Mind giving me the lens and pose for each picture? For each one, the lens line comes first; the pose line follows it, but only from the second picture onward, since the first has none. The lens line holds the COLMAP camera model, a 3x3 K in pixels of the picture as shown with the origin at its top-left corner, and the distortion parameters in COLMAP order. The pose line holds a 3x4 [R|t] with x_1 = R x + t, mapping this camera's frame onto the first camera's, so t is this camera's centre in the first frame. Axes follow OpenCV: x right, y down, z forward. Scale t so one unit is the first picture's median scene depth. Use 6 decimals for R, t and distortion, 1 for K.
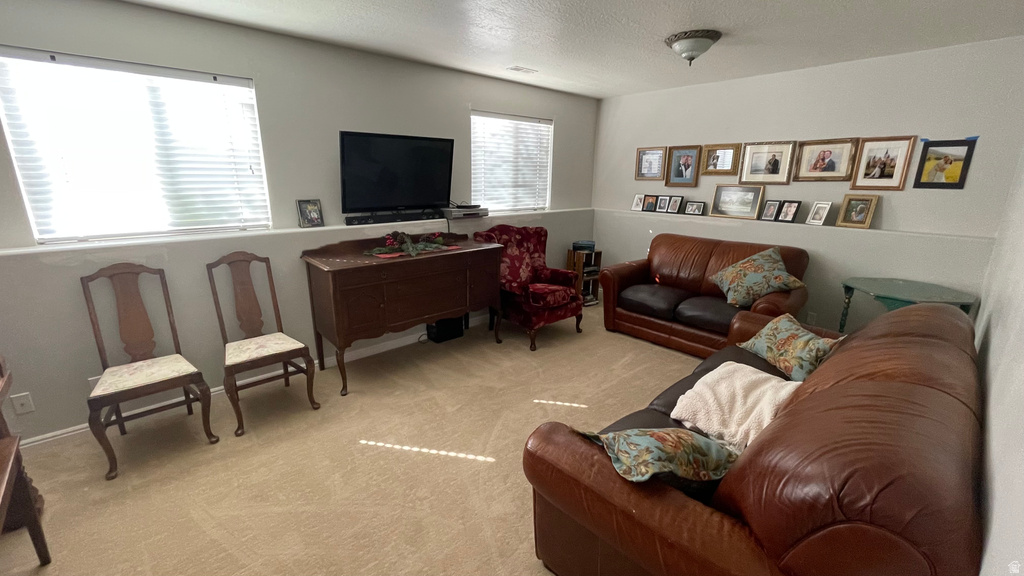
lens RADIAL K [[413.9, 0, 512.0], [0, 413.9, 288.0], [0, 0, 1]] dist [-0.000535, -0.000258]
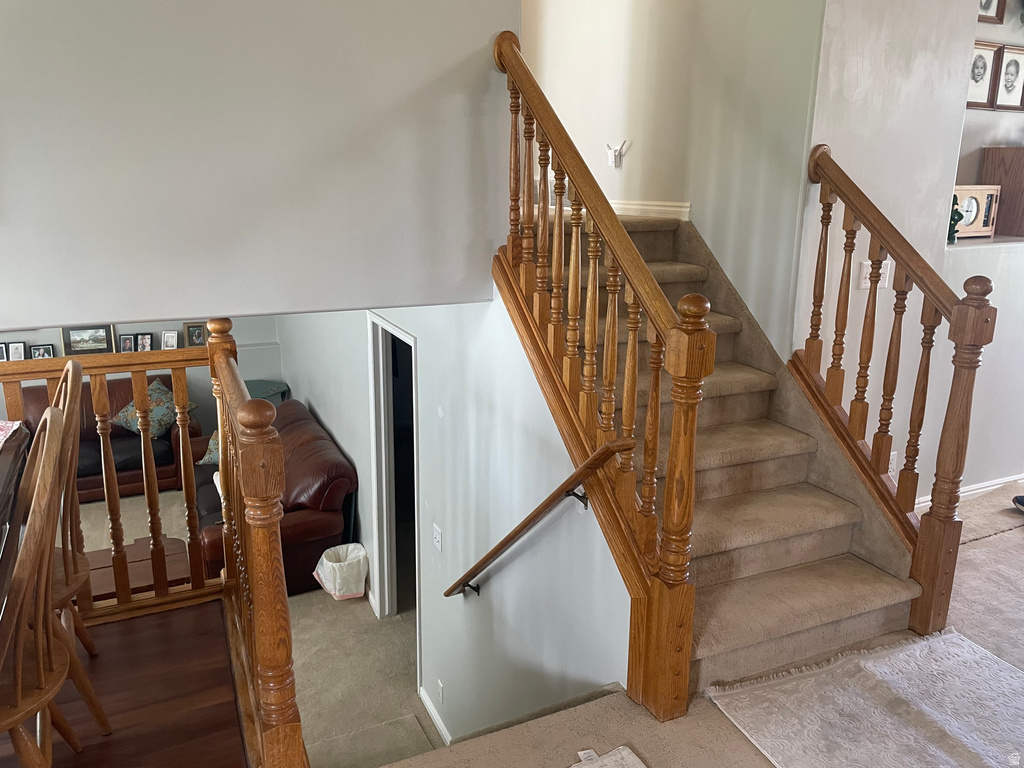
lens RADIAL K [[775.1, 0, 511.8], [0, 775.1, 374.0], [0, 0, 1]] dist [0.099052, -0.130709]
pose [[0.297628, -0.249000, 0.921638, -1.170989], [0.245406, 0.952902, 0.178197, -0.282685], [-0.922601, 0.173139, 0.344717, -0.721402]]
